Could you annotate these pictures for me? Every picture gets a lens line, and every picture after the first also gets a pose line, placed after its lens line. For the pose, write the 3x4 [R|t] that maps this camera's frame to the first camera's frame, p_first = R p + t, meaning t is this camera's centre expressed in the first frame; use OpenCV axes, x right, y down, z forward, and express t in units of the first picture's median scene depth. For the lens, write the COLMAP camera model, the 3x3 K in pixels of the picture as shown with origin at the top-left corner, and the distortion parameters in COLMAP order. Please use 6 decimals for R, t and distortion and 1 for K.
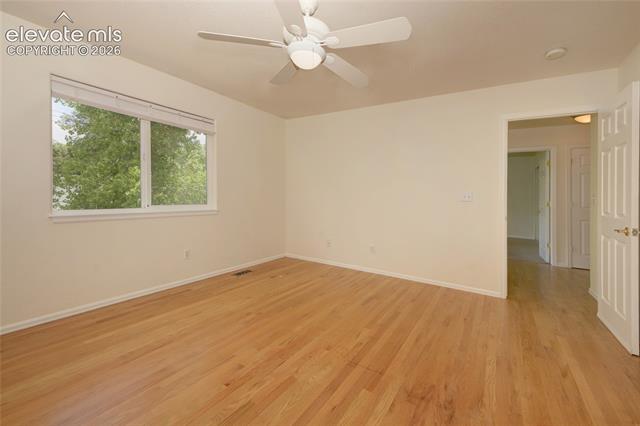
lens RADIAL K [[274.5, 0, 323.3], [0, 274.5, 197.9], [0, 0, 1]] dist [0.000253, -0.000035]
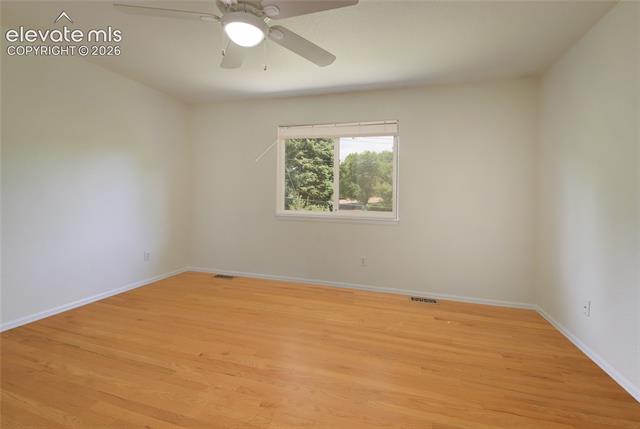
lens RADIAL K [[270.5, 0, 320.0], [0, 270.5, 214.5], [0, 0, 1]] dist [0.001160, 0.000024]
pose [[0.279778, 0.035808, -0.959397, 0.760432], [-0.024410, 0.999246, 0.030177, 0.006818], [0.959754, 0.014976, 0.280441, 0.948960]]
